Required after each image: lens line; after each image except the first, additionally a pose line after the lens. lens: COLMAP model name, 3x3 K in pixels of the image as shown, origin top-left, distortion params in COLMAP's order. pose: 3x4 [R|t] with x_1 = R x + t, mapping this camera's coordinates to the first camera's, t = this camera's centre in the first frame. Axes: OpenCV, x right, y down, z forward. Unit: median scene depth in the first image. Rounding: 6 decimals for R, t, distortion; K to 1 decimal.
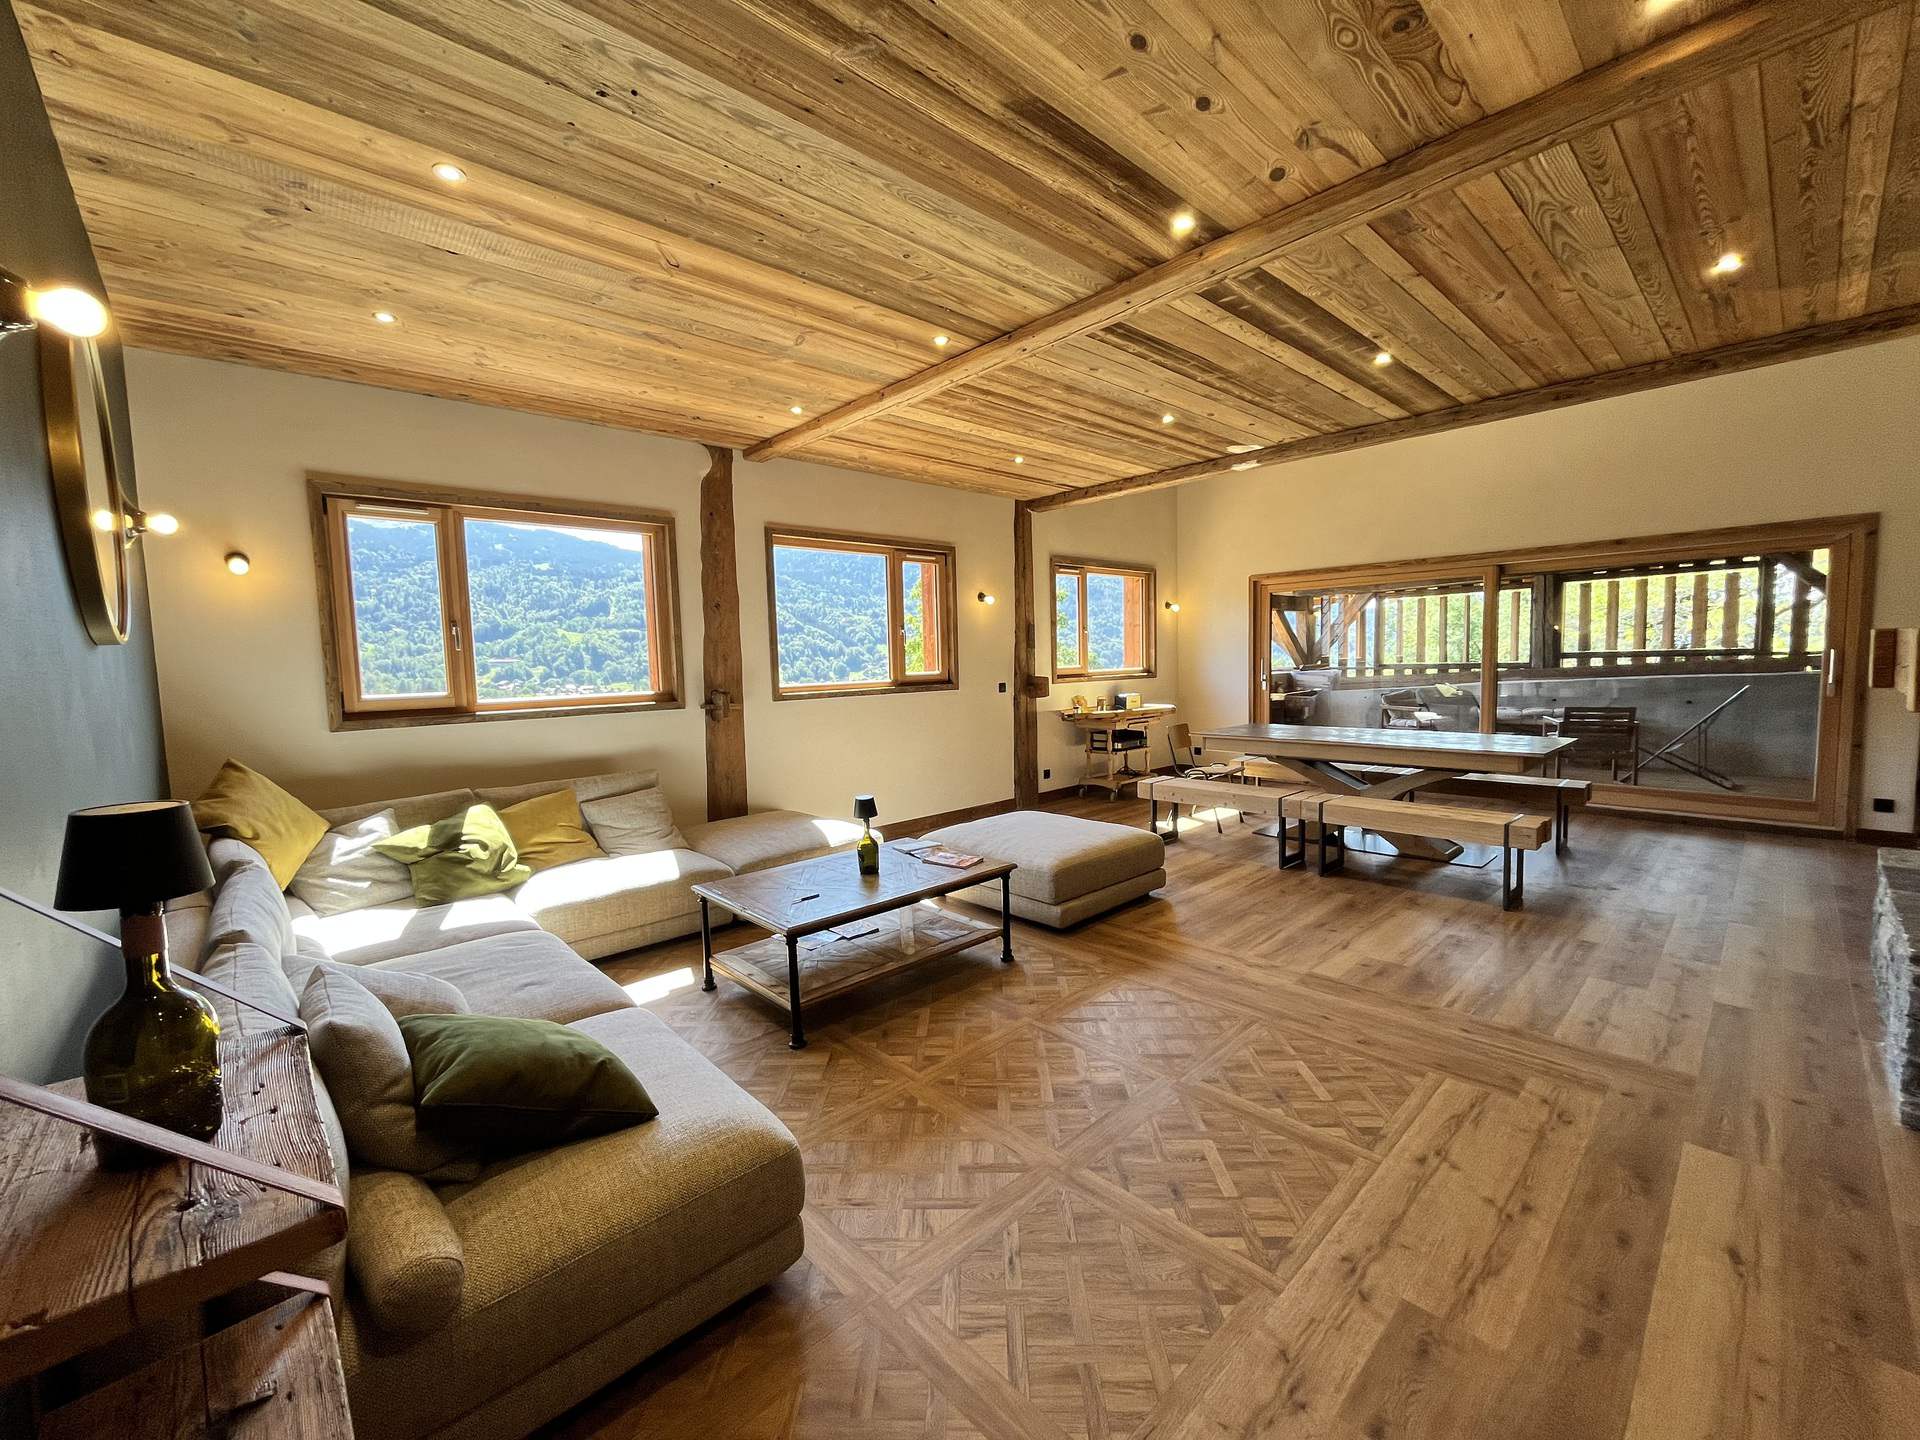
lens RADIAL K [[774.2, 0, 954.2], [0, 774.2, 721.0], [0, 0, 1]] dist [-0.000940, -0.001140]
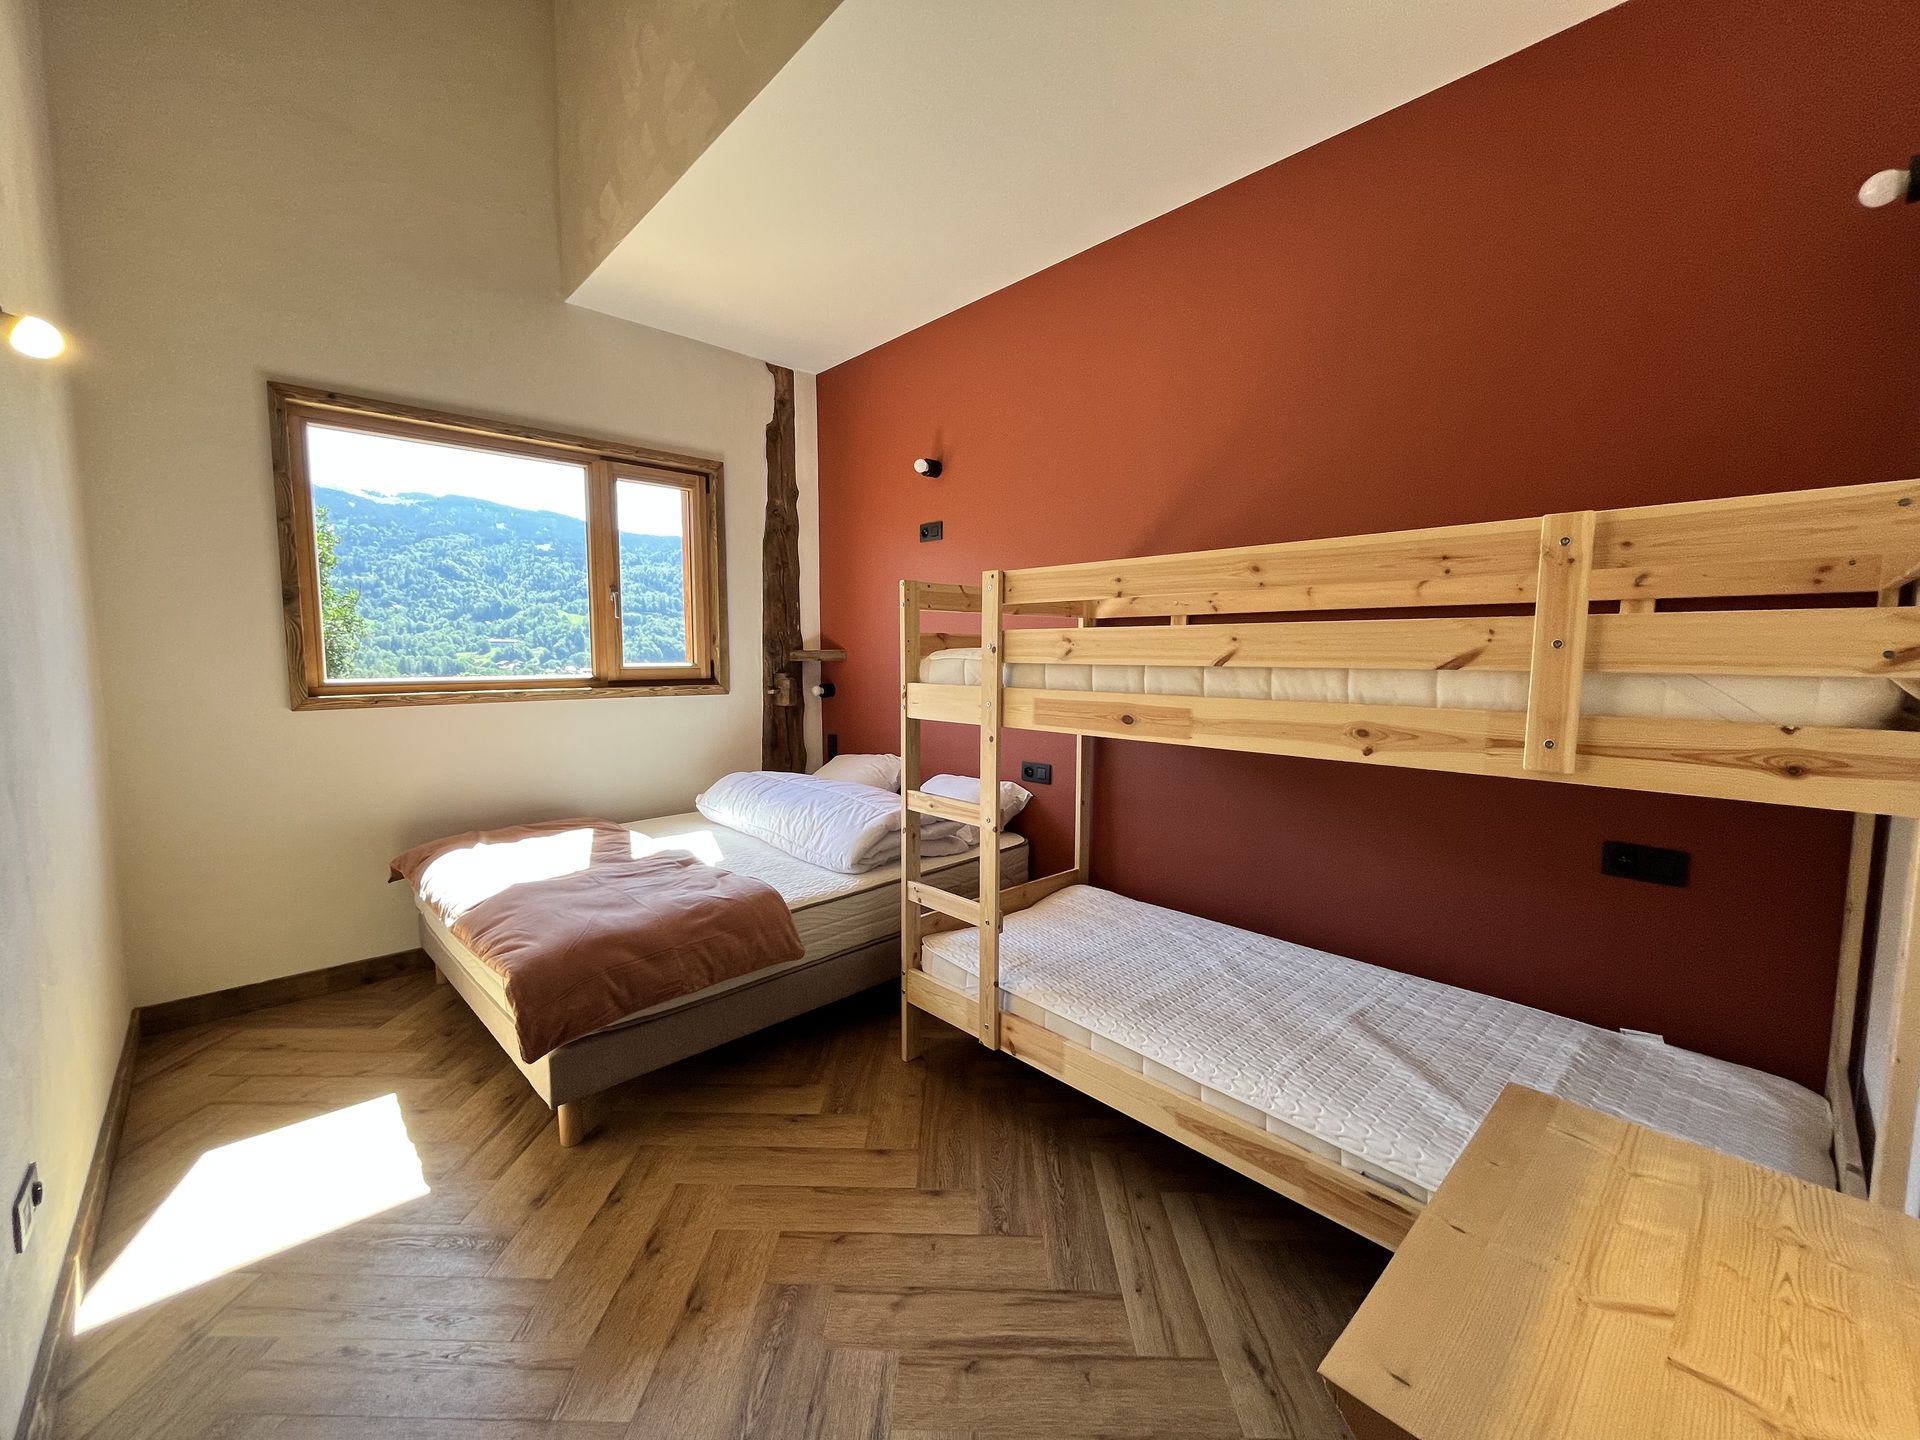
lens RADIAL K [[774.2, 0, 954.2], [0, 774.2, 721.0], [0, 0, 1]] dist [-0.000940, -0.001140]
pose [[0.999587, 0.028747, 0.000369, 0.279586], [-0.028749, 0.999545, 0.009115, -0.042055], [-0.000107, -0.009121, 0.999958, 0.535833]]
